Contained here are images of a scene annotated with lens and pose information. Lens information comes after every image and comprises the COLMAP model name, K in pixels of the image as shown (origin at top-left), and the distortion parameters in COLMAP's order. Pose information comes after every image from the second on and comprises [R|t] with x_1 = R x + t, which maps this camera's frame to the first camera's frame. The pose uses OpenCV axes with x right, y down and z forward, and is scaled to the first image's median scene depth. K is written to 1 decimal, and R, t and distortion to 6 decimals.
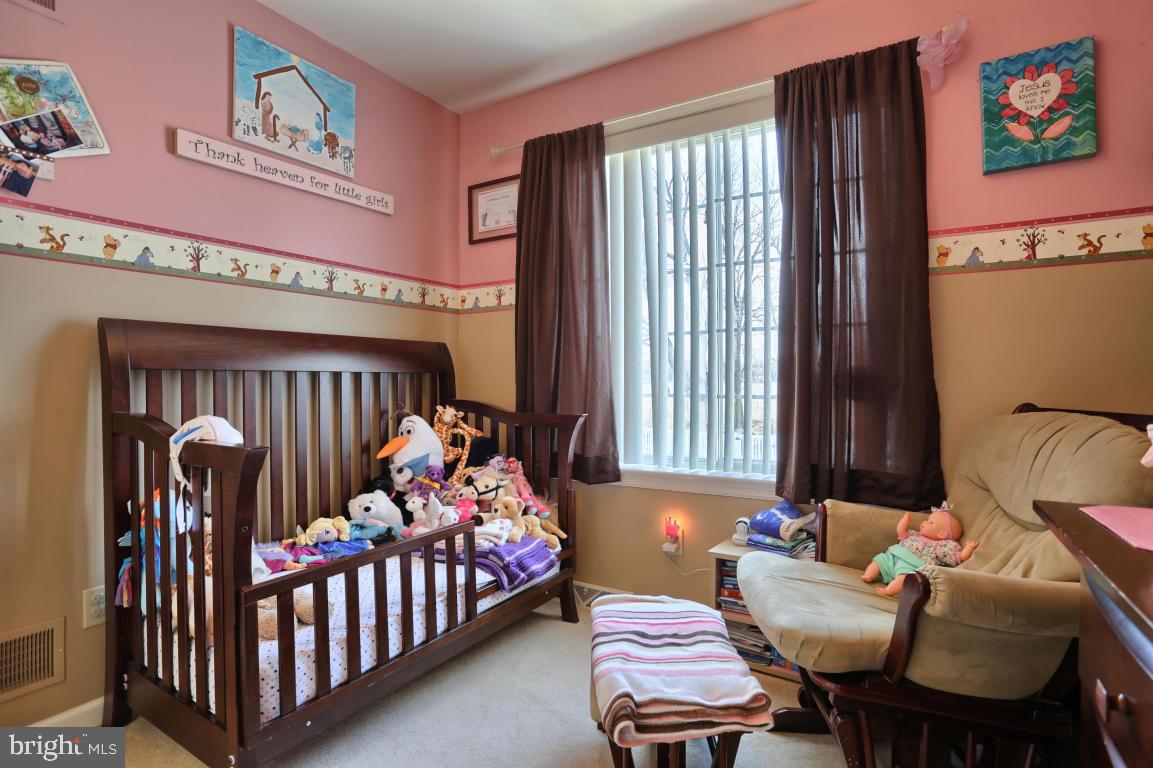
lens RADIAL K [[572.9, 0, 572.3], [0, 572.9, 375.8], [0, 0, 1]] dist [-0.073350, 0.036117]
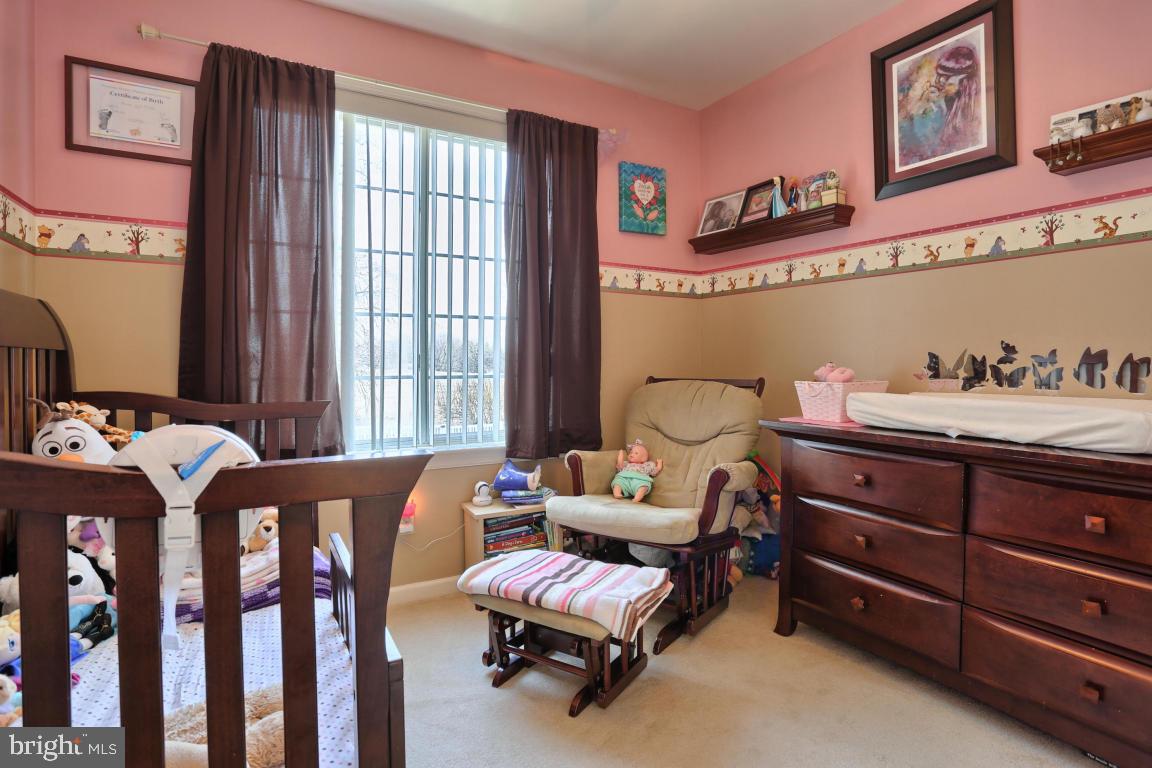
lens RADIAL K [[597.0, 0, 579.5], [0, 597.0, 366.5], [0, 0, 1]] dist [-0.089966, 0.041630]
pose [[0.460829, -0.004158, 0.887479, -0.734248], [-0.007995, 0.999929, 0.008837, 0.004806], [-0.887453, -0.011168, 0.460763, 0.298380]]
